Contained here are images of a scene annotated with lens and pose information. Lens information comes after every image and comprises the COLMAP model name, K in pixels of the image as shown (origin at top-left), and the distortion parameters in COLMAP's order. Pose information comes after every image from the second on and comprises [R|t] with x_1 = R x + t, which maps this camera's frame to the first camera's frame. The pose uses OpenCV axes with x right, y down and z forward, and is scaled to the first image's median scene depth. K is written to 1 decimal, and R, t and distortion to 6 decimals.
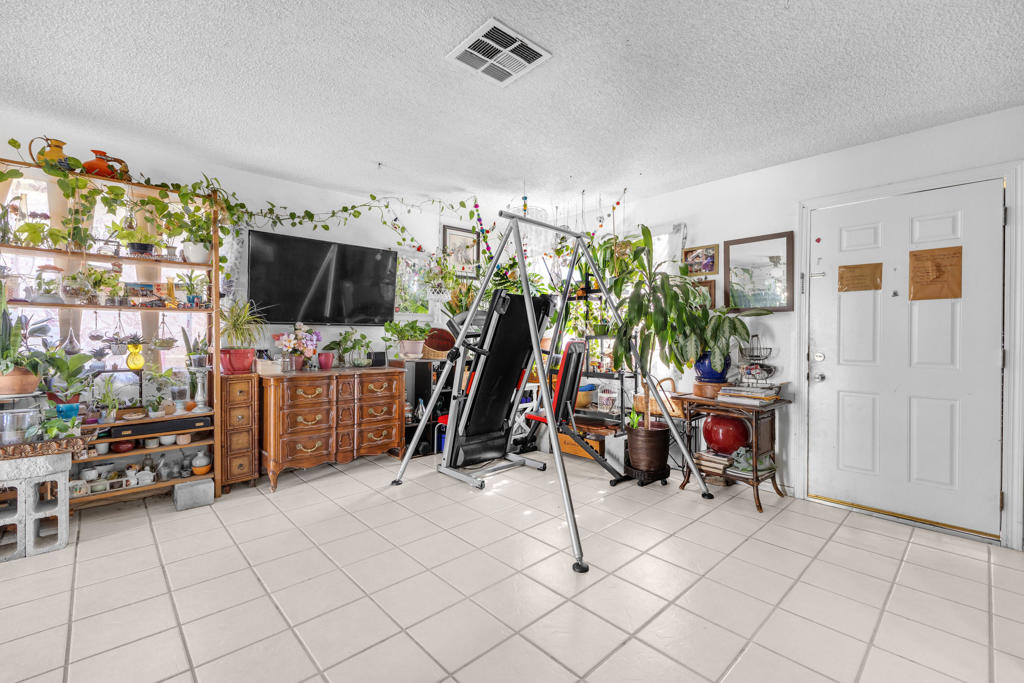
lens RADIAL K [[441.4, 0, 517.0], [0, 441.4, 340.0], [0, 0, 1]] dist [0.009449, -0.001835]
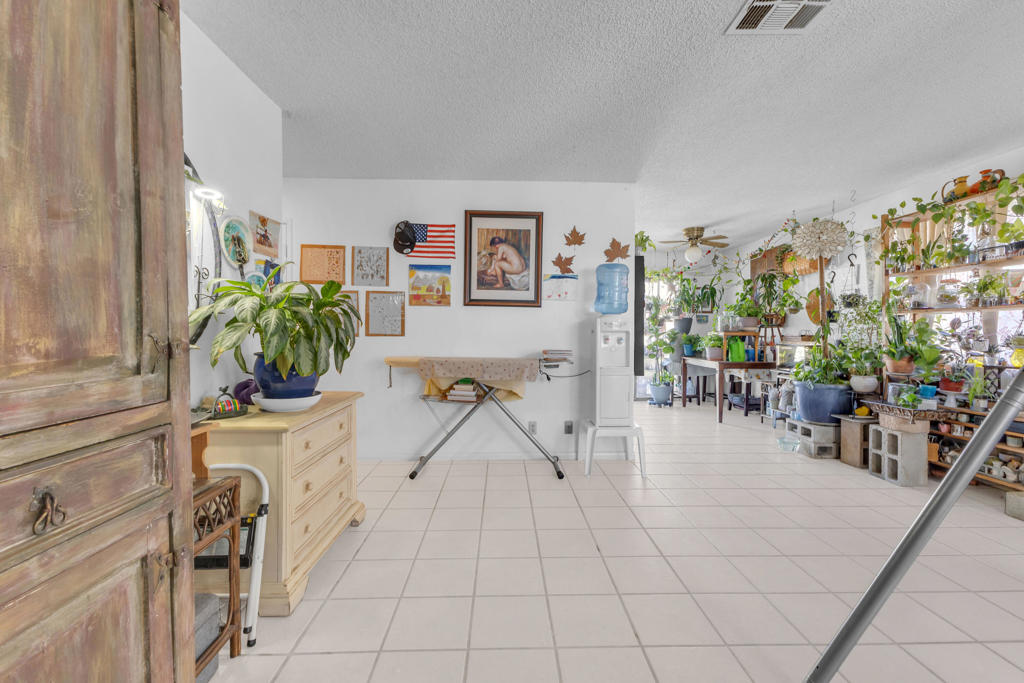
lens RADIAL K [[441.4, 0, 516.1], [0, 441.4, 338.8], [0, 0, 1]] dist [0.009449, -0.001835]
pose [[-0.669878, 0.002763, -0.742466, 0.637036], [-0.013175, 0.999791, 0.015607, 0.001300], [0.742354, 0.020237, -0.669702, 0.799437]]
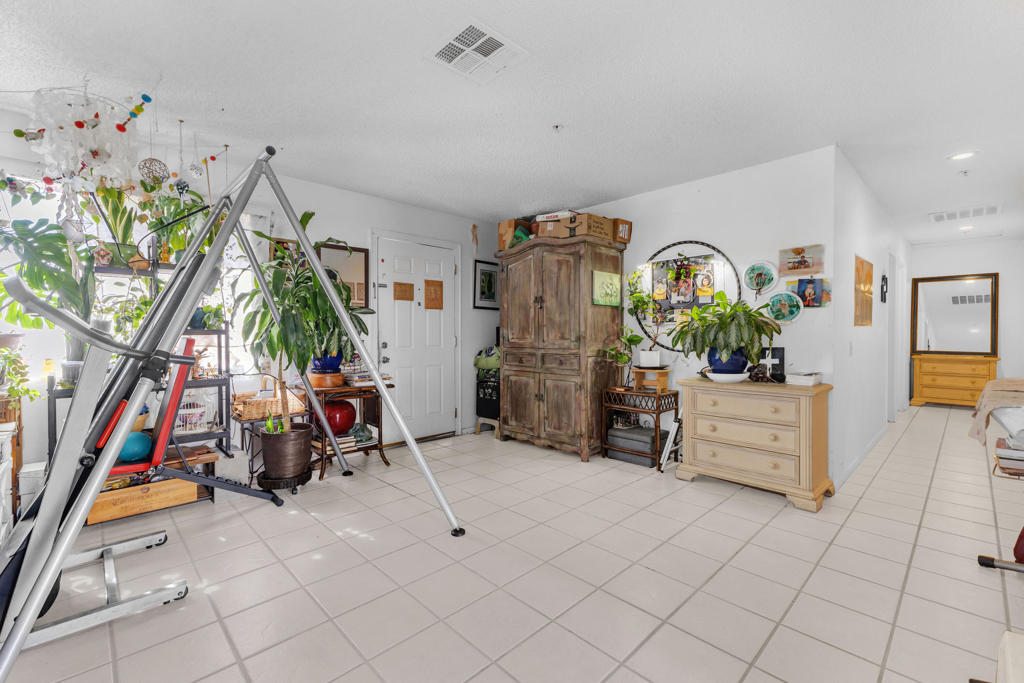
lens RADIAL K [[441.4, 0, 510.9], [0, 441.4, 333.4], [0, 0, 1]] dist [0.009449, -0.001835]
pose [[-0.004428, -0.013209, 0.999903, -0.721510], [0.007403, 0.999885, 0.013242, -0.013366], [-0.999963, 0.007461, -0.004330, 0.623537]]
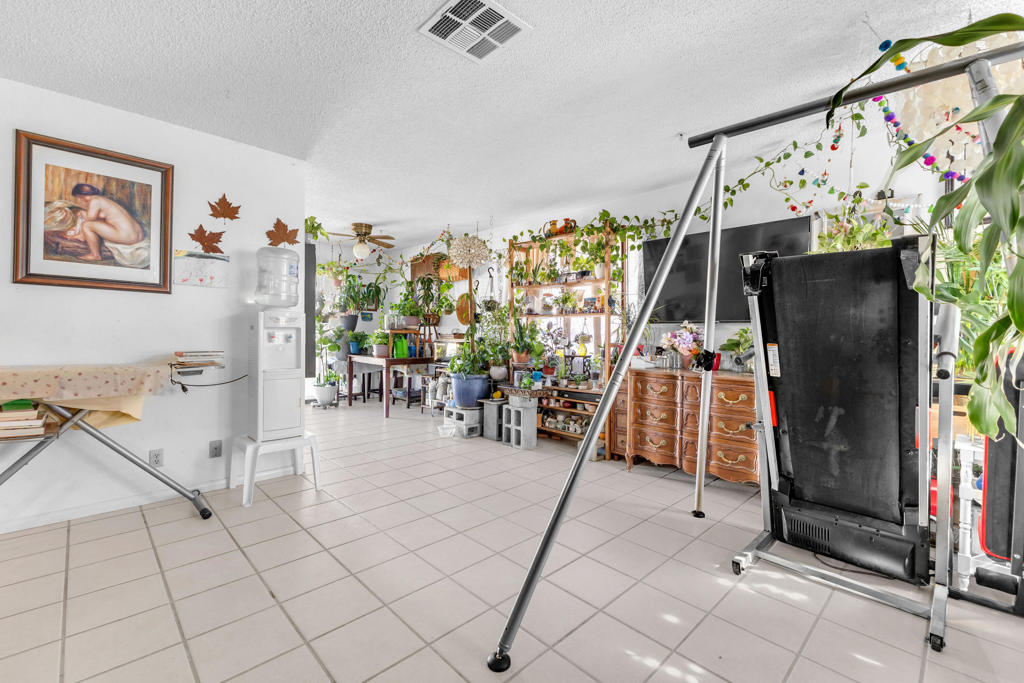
lens RADIAL K [[441.4, 0, 516.3], [0, 441.4, 338.4], [0, 0, 1]] dist [0.009449, -0.001835]
pose [[0.011514, 0.007619, -0.999905, 0.603663], [-0.021640, 0.999739, 0.007369, 0.001590], [0.999700, 0.021553, 0.011676, 0.734073]]
